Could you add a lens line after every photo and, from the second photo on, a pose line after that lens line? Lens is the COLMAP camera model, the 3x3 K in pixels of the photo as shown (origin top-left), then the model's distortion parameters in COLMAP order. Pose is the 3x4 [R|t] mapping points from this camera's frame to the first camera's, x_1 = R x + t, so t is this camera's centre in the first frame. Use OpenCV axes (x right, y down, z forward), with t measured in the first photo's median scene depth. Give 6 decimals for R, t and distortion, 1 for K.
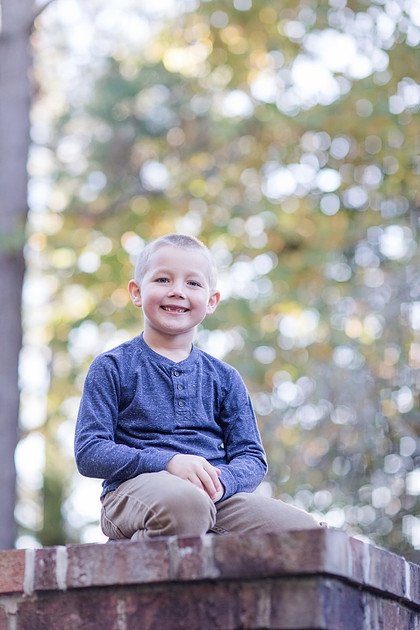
lens RADIAL K [[1504.2, 0, 214.2], [0, 1504.2, 321.7], [0, 0, 1]] dist [0.024353, 0.000000]
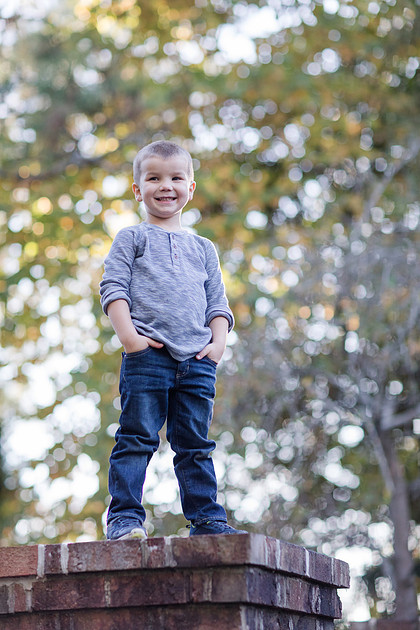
lens RADIAL K [[1504.2, 0, 209.1], [0, 1504.2, 318.2], [0, 0, 1]] dist [0.024353, 0.000000]
pose [[0.998792, -0.000008, 0.049131, -0.035062], [-0.002449, 0.998749, 0.049948, -0.135144], [-0.049070, -0.050008, 0.997543, -0.415149]]
